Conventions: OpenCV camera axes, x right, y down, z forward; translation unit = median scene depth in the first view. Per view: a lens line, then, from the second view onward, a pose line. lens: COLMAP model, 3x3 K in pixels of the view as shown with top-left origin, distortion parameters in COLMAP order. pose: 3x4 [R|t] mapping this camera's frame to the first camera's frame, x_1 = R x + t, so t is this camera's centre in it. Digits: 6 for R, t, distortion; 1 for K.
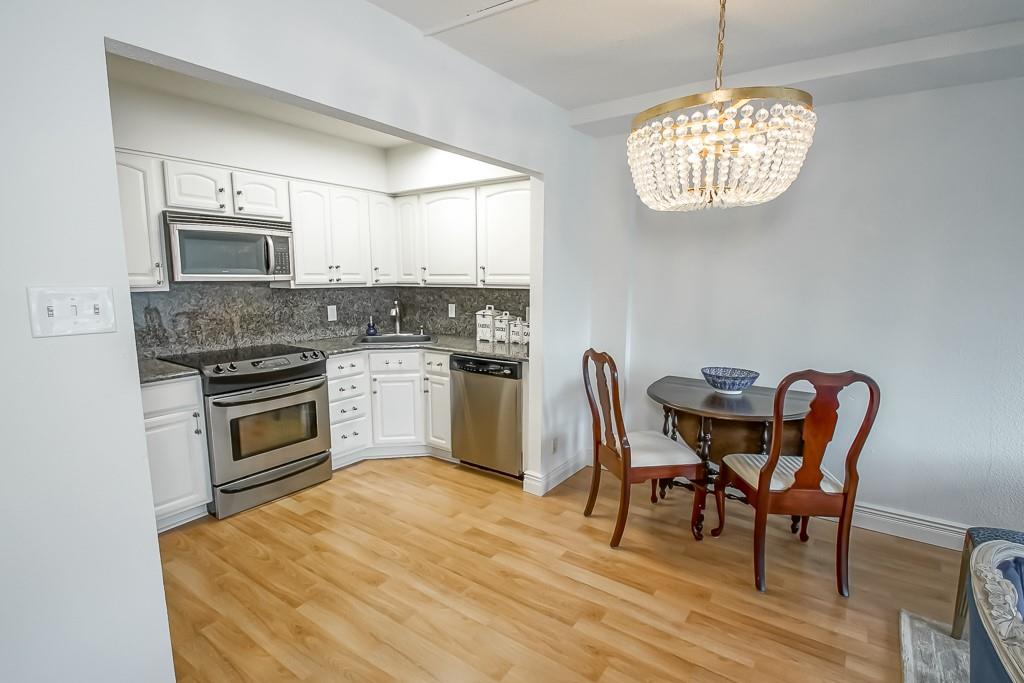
lens RADIAL K [[491.8, 0, 512.8], [0, 491.8, 345.8], [0, 0, 1]] dist [-0.004421, 0.000379]
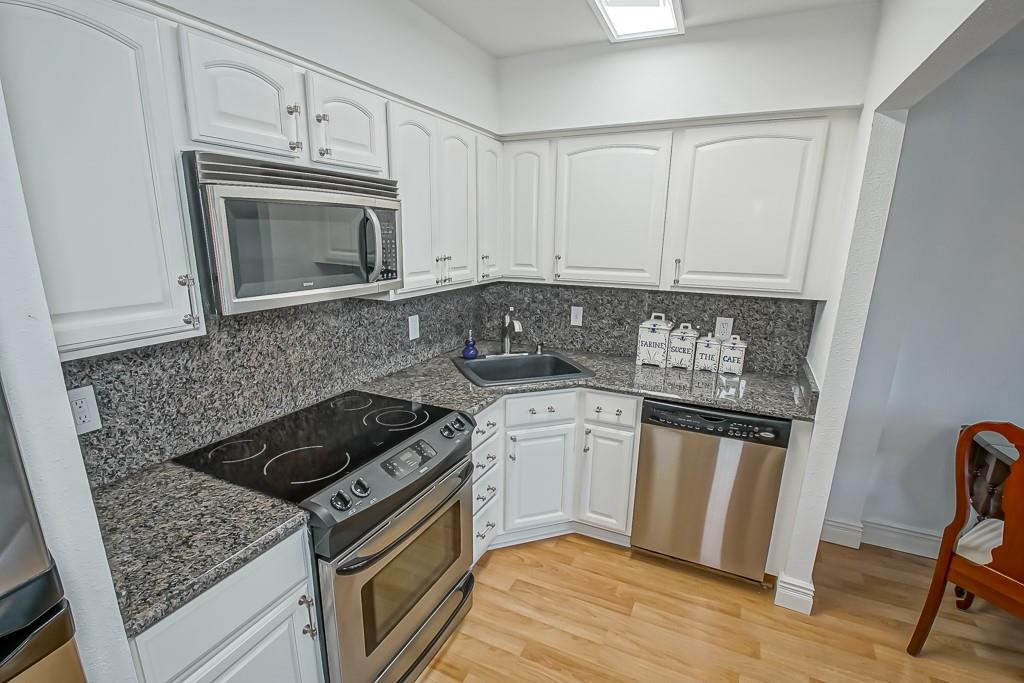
lens RADIAL K [[492.3, 0, 511.3], [0, 492.3, 358.2], [0, 0, 1]] dist [0.003728, -0.001917]
pose [[0.985355, -0.031533, 0.167574, -0.426119], [0.012622, 0.993544, 0.112740, -0.117701], [-0.170048, -0.108973, 0.979392, 0.425413]]
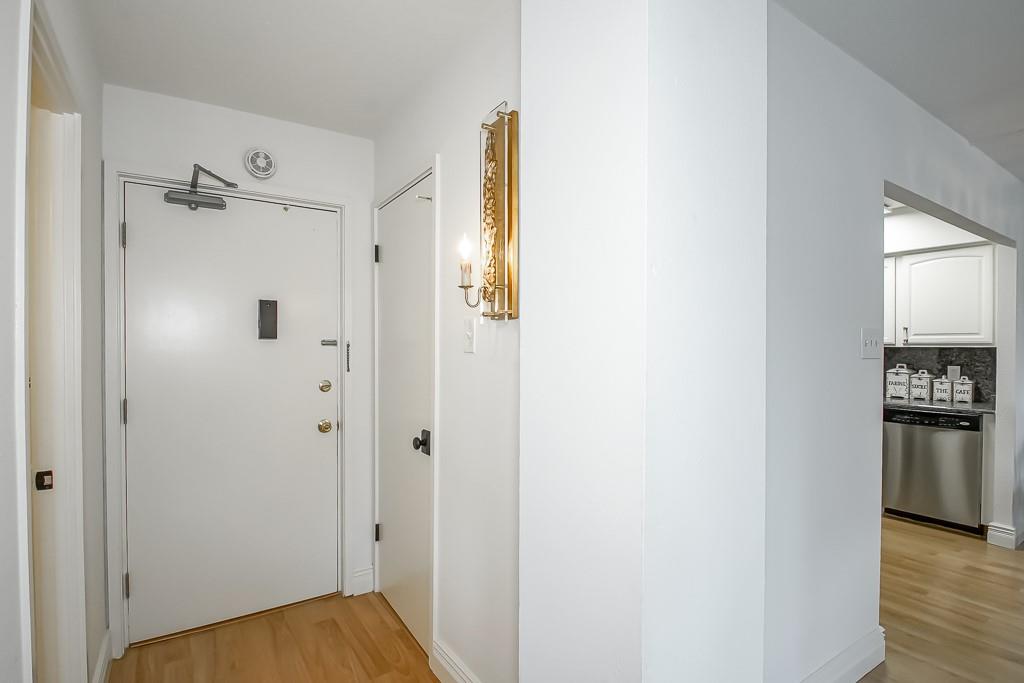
lens RADIAL K [[510.3, 0, 512.7], [0, 510.3, 351.0], [0, 0, 1]] dist [-0.001881, -0.001216]
pose [[0.931591, -0.002540, -0.363498, -0.502663], [-0.044691, 0.991589, -0.121464, 0.071105], [0.360749, 0.129400, 0.923643, -0.373921]]
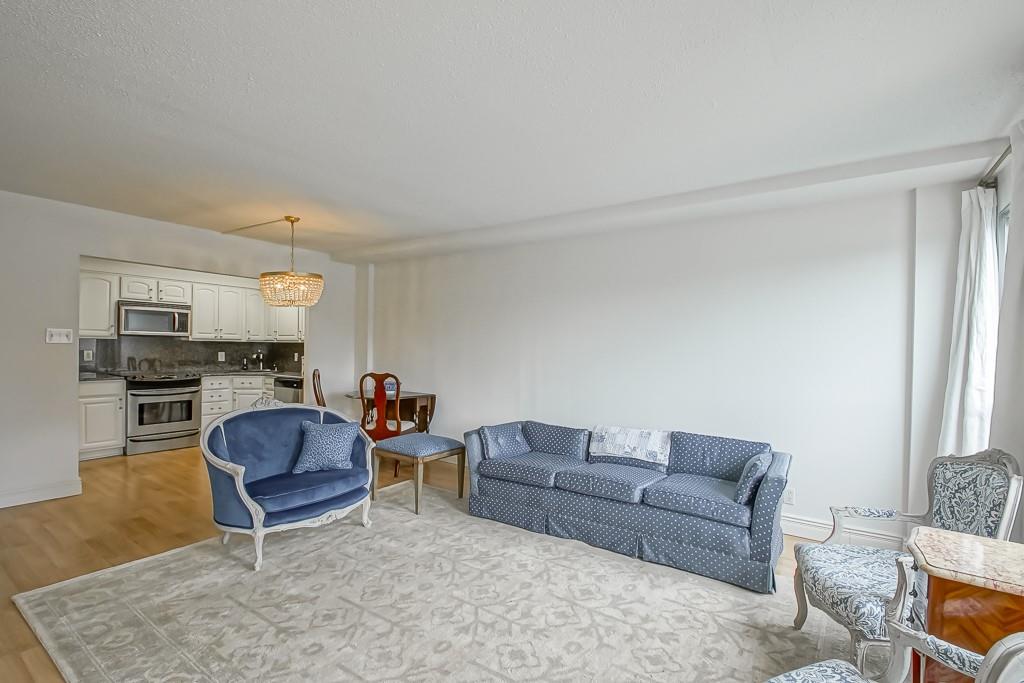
lens RADIAL K [[471.6, 0, 507.7], [0, 471.6, 351.2], [0, 0, 1]] dist [-0.002804, -0.000525]
pose [[0.999894, 0.014267, -0.003003, 0.775841], [-0.014544, 0.990500, -0.136745, 0.152572], [0.001024, 0.136774, 0.990602, -0.770139]]
